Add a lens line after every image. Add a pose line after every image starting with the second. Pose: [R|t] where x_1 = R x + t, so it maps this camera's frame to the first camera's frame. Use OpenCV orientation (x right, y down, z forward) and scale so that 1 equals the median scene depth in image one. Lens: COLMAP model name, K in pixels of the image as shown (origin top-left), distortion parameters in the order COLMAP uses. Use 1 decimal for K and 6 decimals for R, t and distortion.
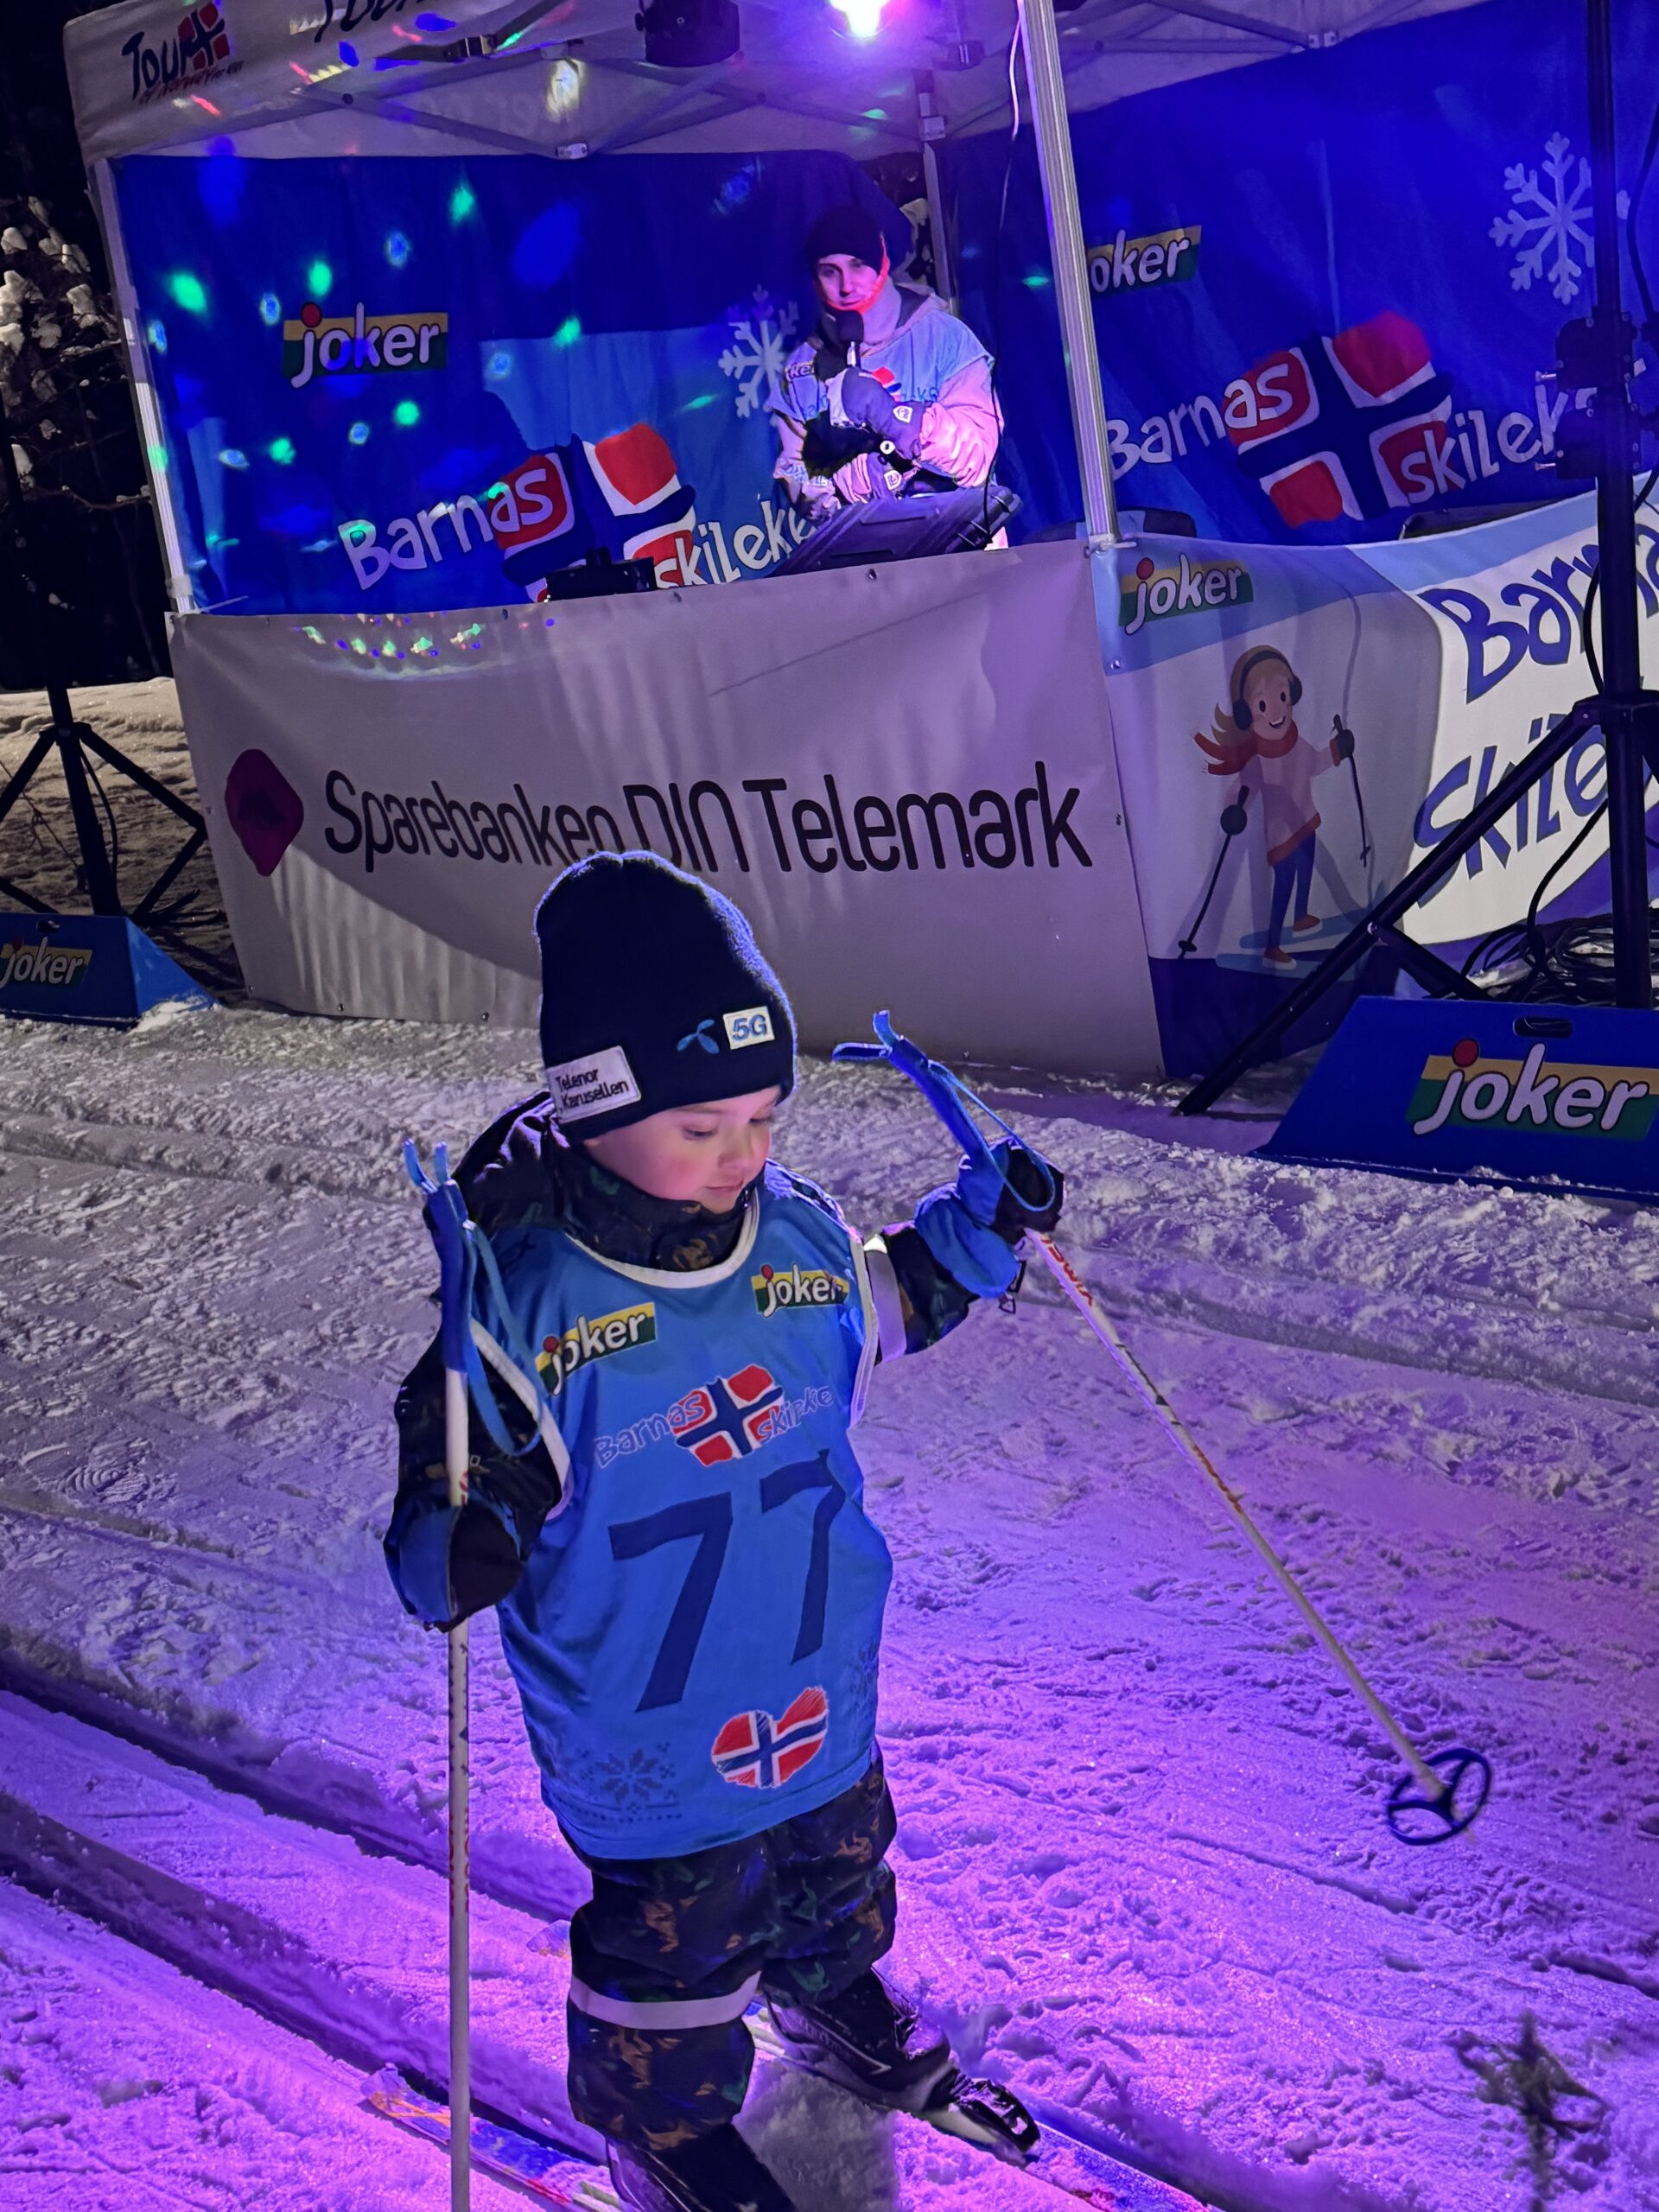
lens RADIAL K [[2651.2, 0, 820.9], [0, 2651.2, 1112.9], [0, 0, 1]] dist [0.088661, 0.000000]
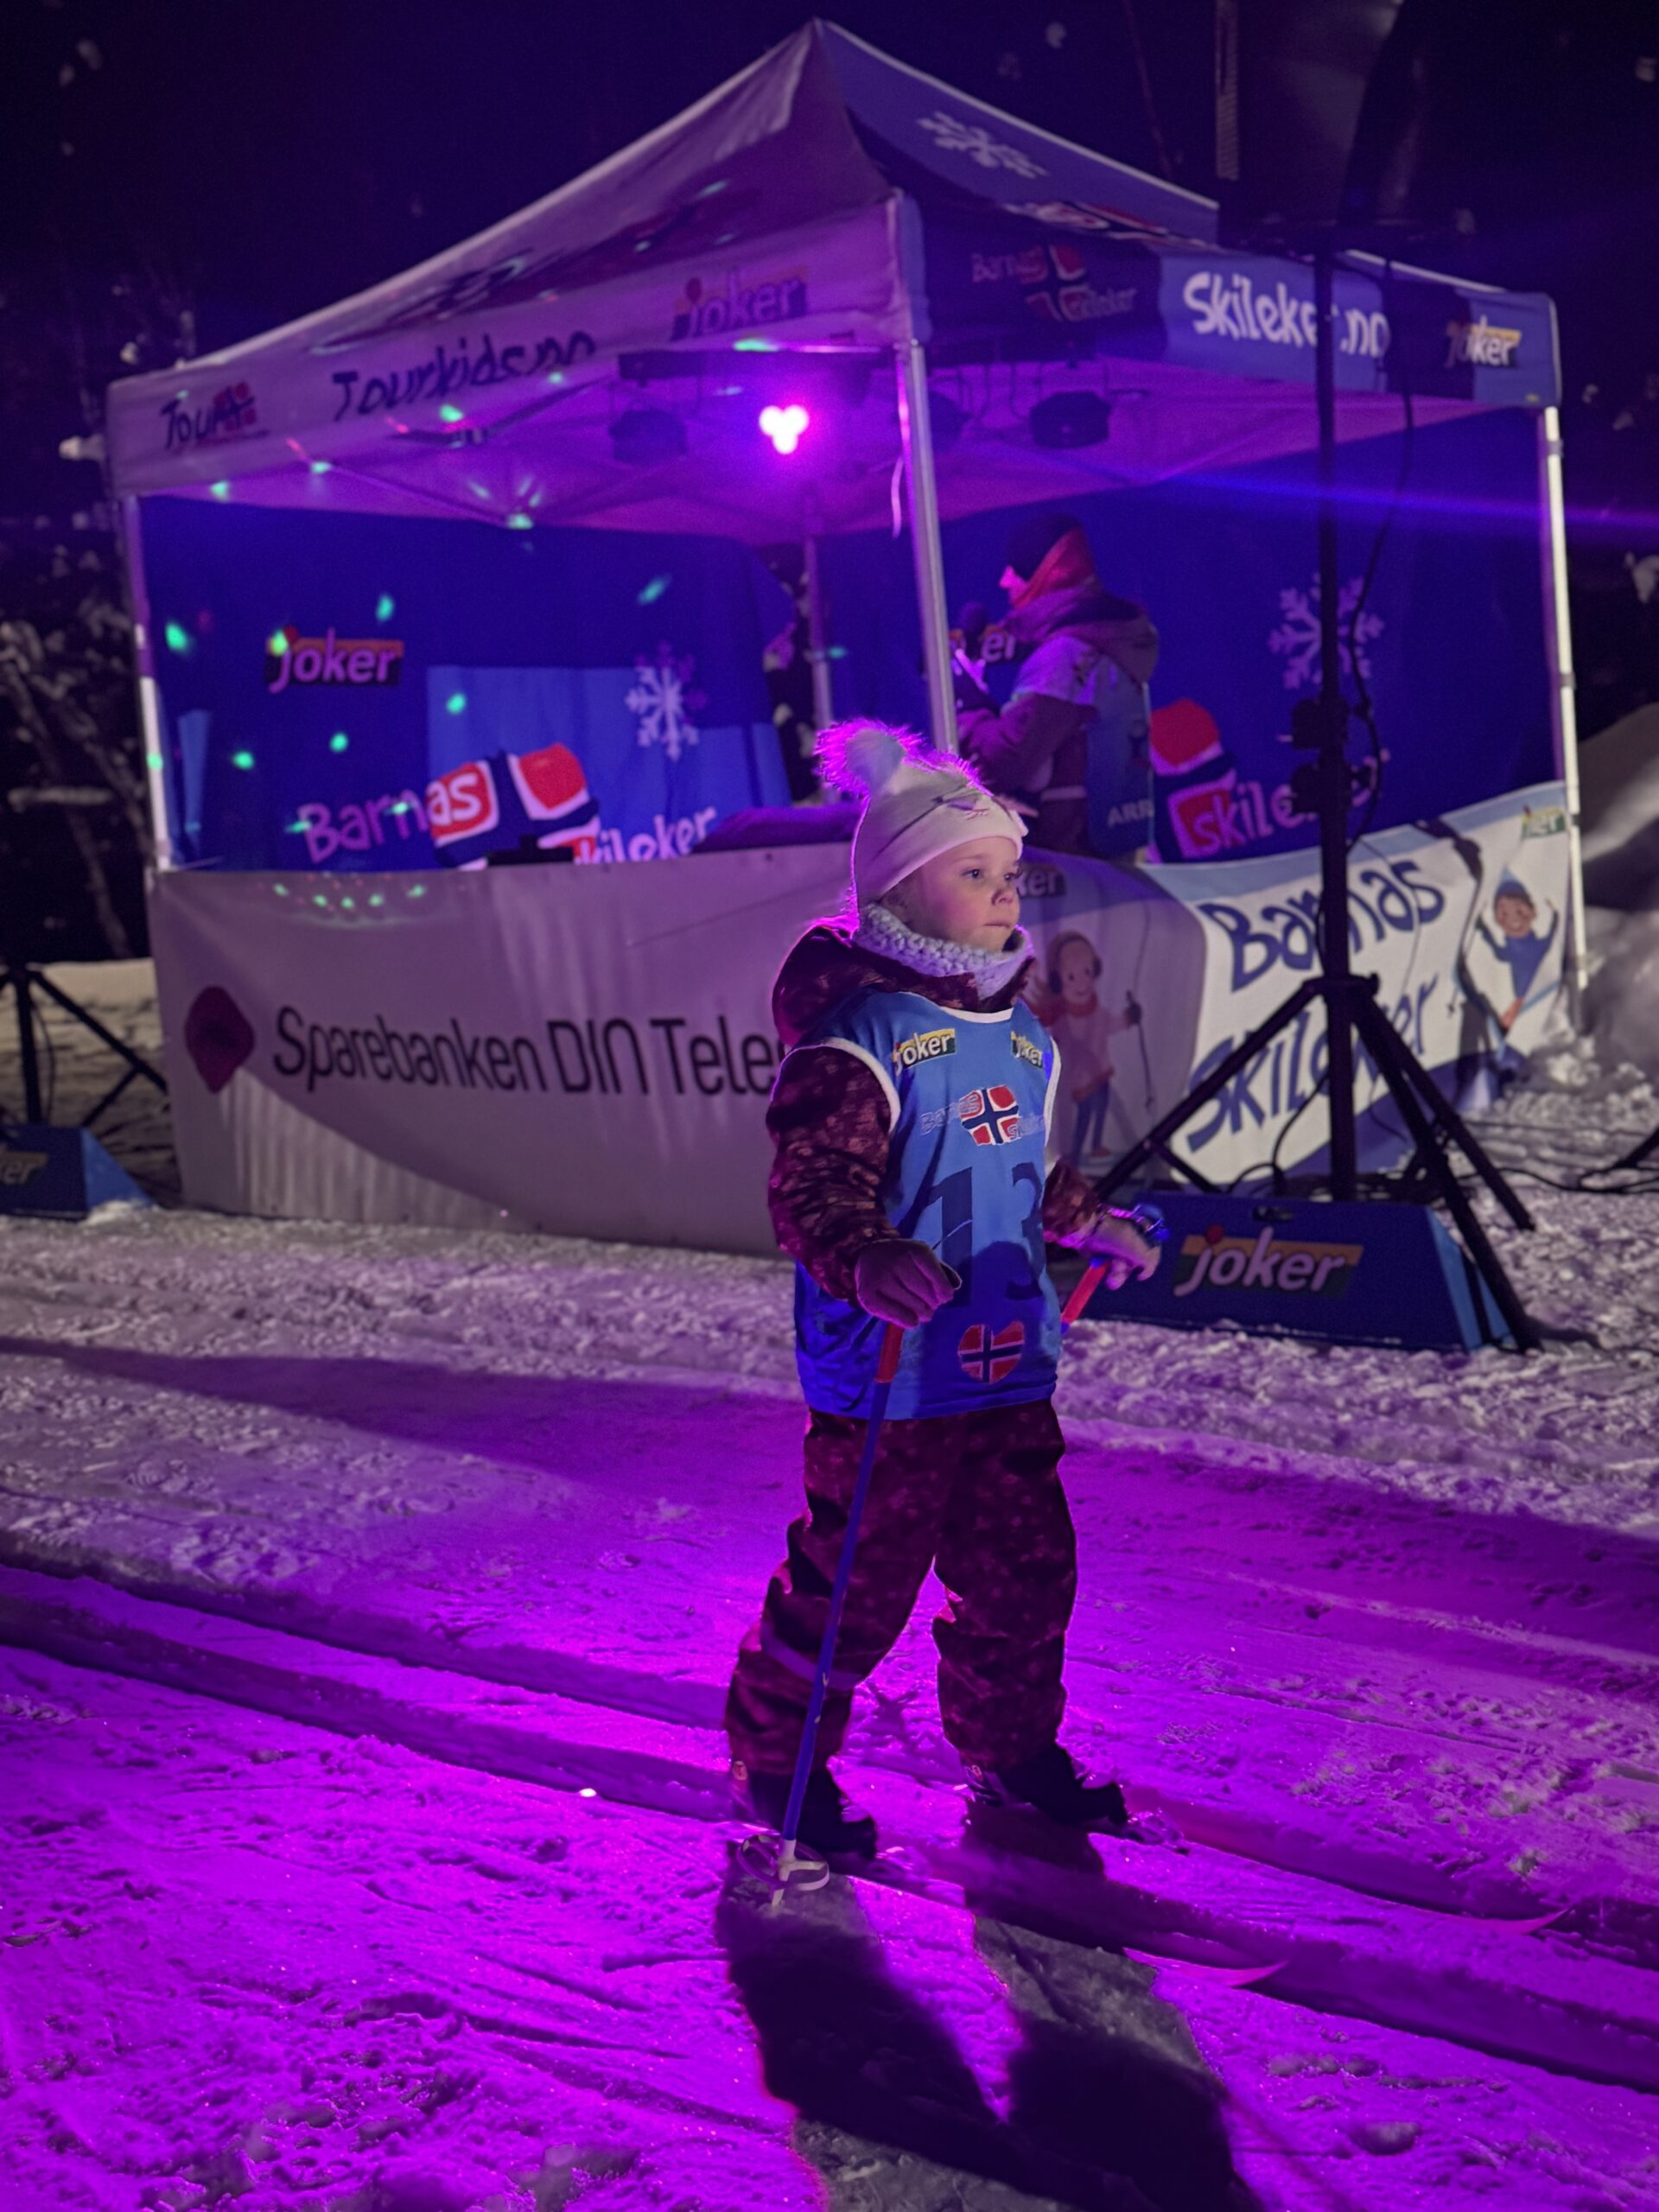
lens RADIAL K [[2651.2, 0, 828.7], [0, 2651.2, 1117.5], [0, 0, 1]] dist [0.088661, 0.000000]
pose [[0.995715, 0.060230, 0.070176, -0.030862], [-0.050507, 0.989840, -0.132911, 0.079696], [-0.077469, 0.128797, 0.988640, -0.212450]]
